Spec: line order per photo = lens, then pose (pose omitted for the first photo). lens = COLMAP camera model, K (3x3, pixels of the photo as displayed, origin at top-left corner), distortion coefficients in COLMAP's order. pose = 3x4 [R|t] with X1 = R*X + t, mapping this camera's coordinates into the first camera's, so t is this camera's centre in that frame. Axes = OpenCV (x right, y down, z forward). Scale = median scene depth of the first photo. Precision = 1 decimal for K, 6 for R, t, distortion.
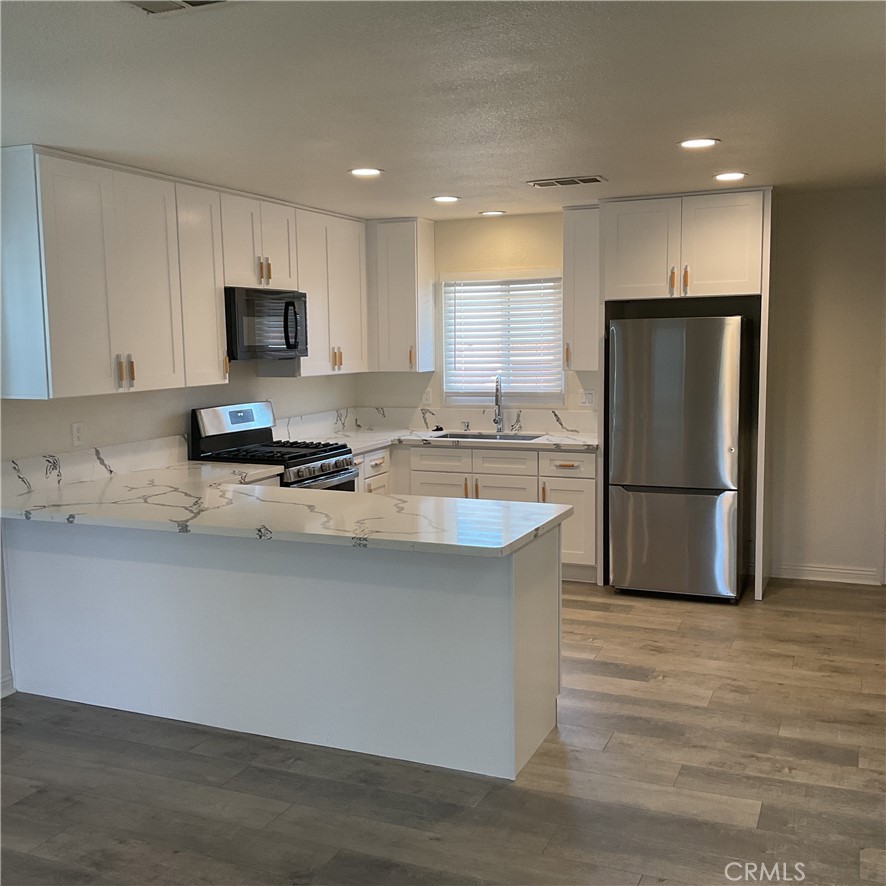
lens RADIAL K [[968.9, 0, 443.0], [0, 968.9, 443.0], [0, 0, 1]] dist [0.130210, -0.292710]
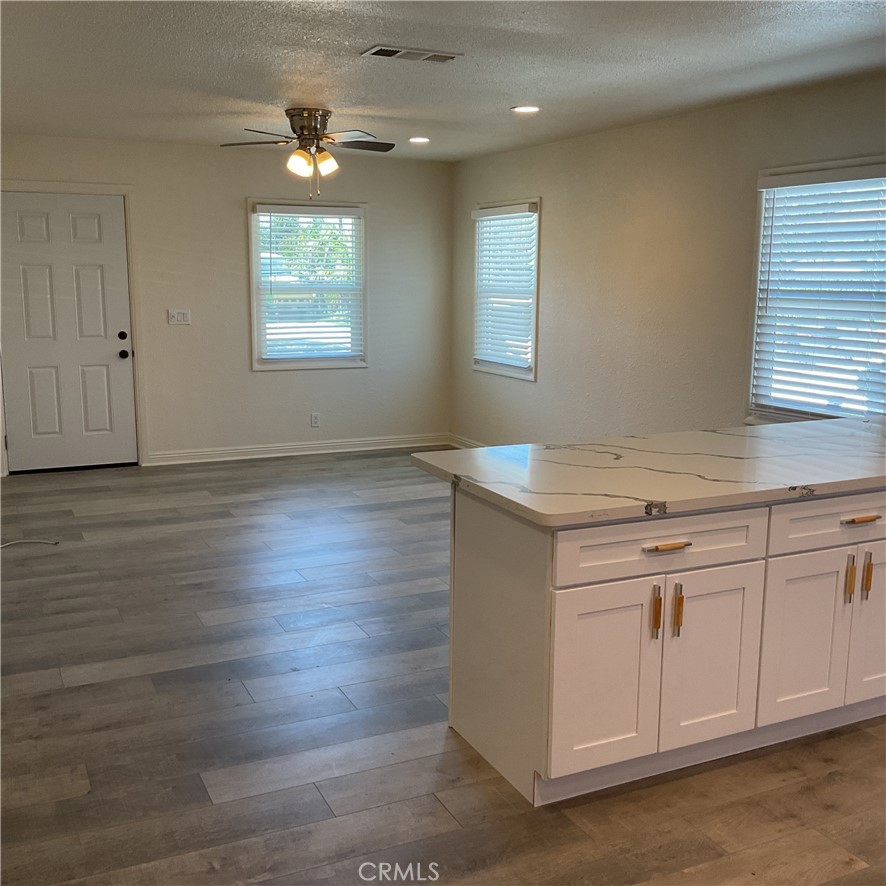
lens RADIAL K [[968.9, 0, 443.0], [0, 968.9, 443.0], [0, 0, 1]] dist [0.130210, -0.292710]
pose [[-0.656367, 0.142181, -0.740923, 0.462898], [-0.084658, 0.961998, 0.259602, -0.103682], [0.749677, 0.233119, -0.619387, 0.950647]]
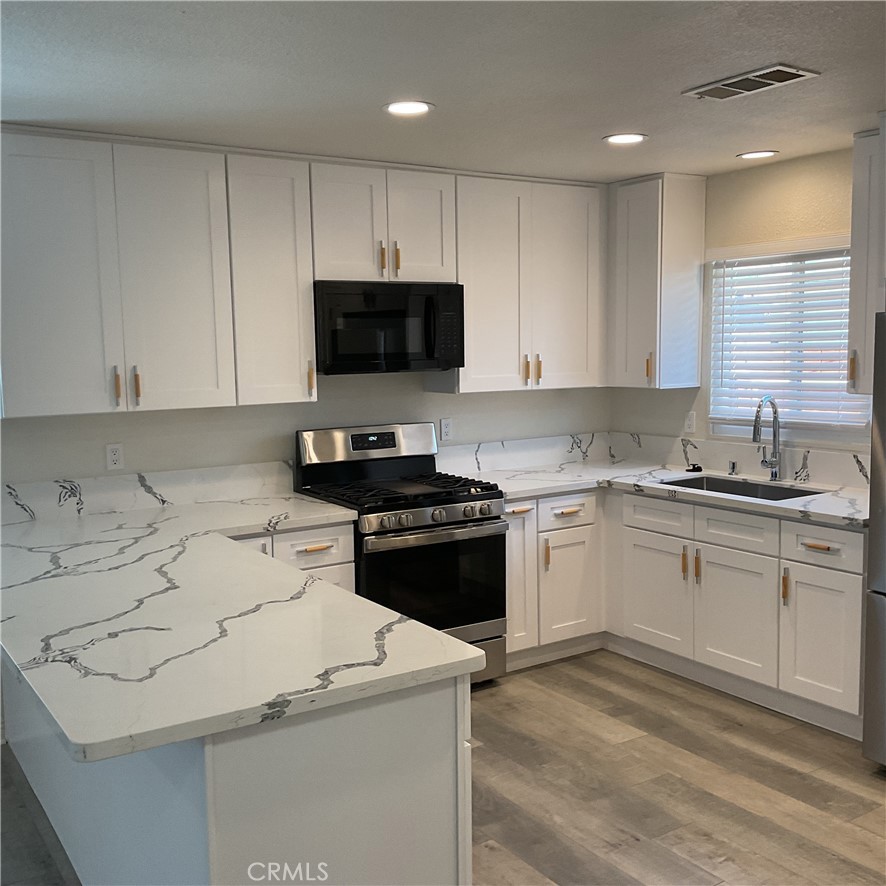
lens RADIAL K [[968.9, 0, 443.0], [0, 968.9, 443.0], [0, 0, 1]] dist [0.130210, -0.292710]
pose [[0.832804, 0.056709, -0.550656, 0.289939], [-0.055816, 0.998272, 0.018391, -0.044715], [0.550747, 0.015420, 0.834530, 0.369596]]
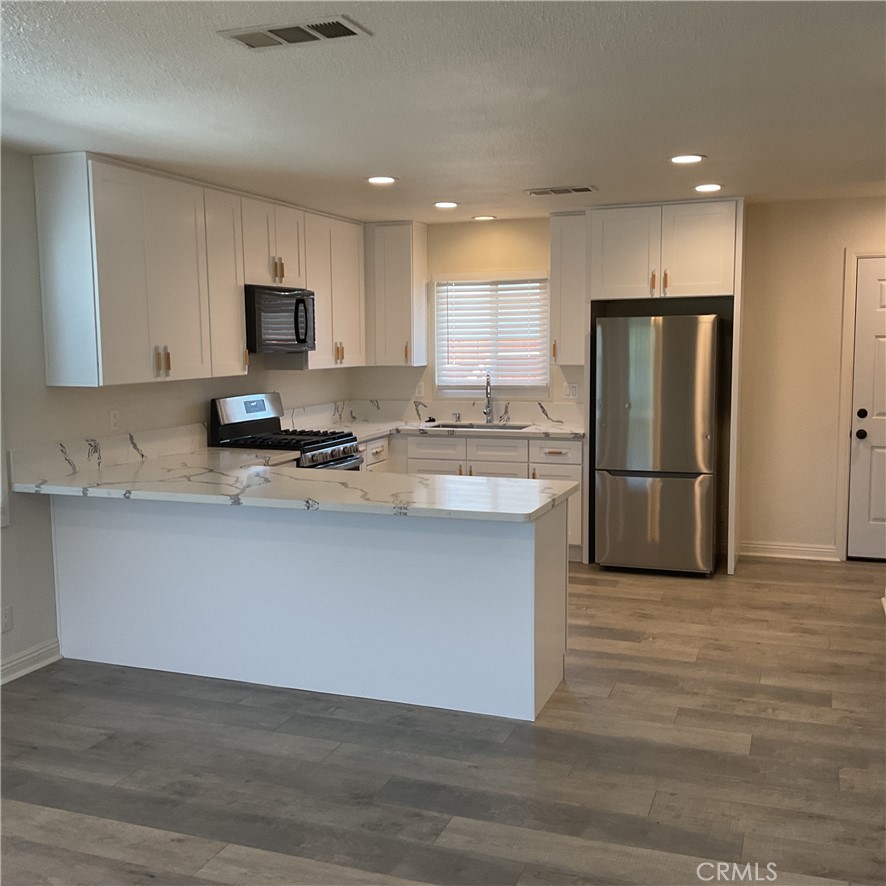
lens RADIAL K [[968.9, 0, 443.0], [0, 968.9, 443.0], [0, 0, 1]] dist [0.130210, -0.292710]
pose [[0.998736, -0.000740, 0.050267, -0.055697], [0.000787, 0.999999, -0.000906, 0.014492], [-0.050267, 0.000944, 0.998735, -0.077724]]
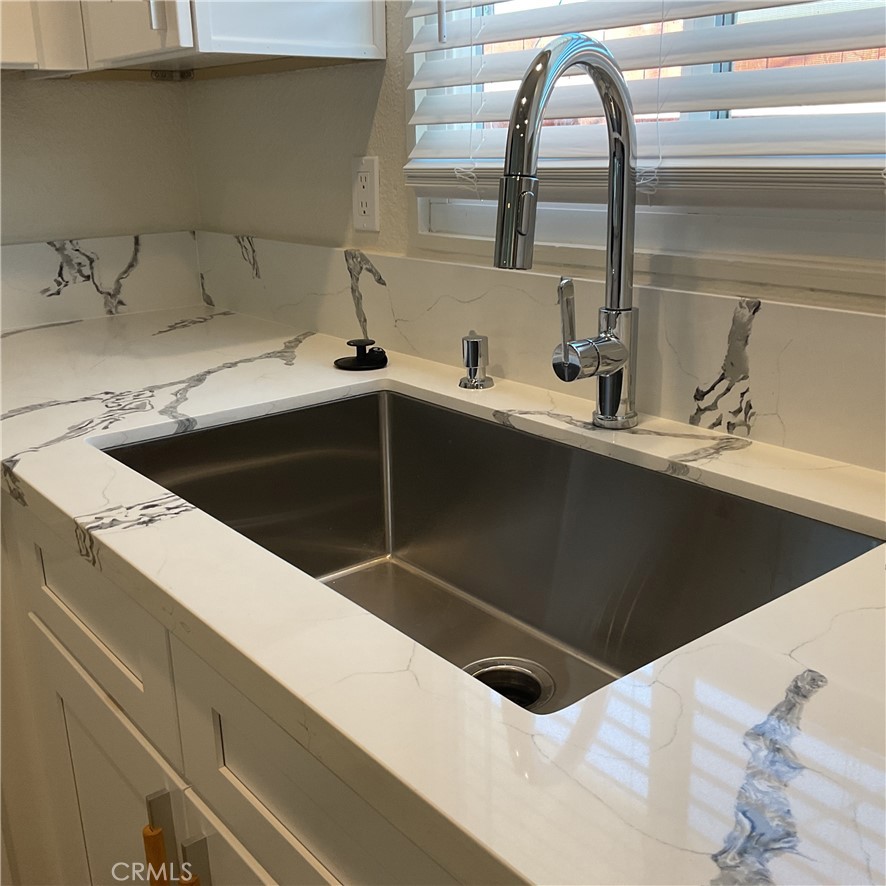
lens RADIAL K [[968.9, 0, 443.0], [0, 968.9, 443.0], [0, 0, 1]] dist [0.130210, -0.292710]
pose [[0.878974, 0.135620, -0.457179, 0.132182], [-0.042092, 0.977030, 0.208904, -0.050143], [0.475009, -0.164378, 0.864492, 1.019769]]
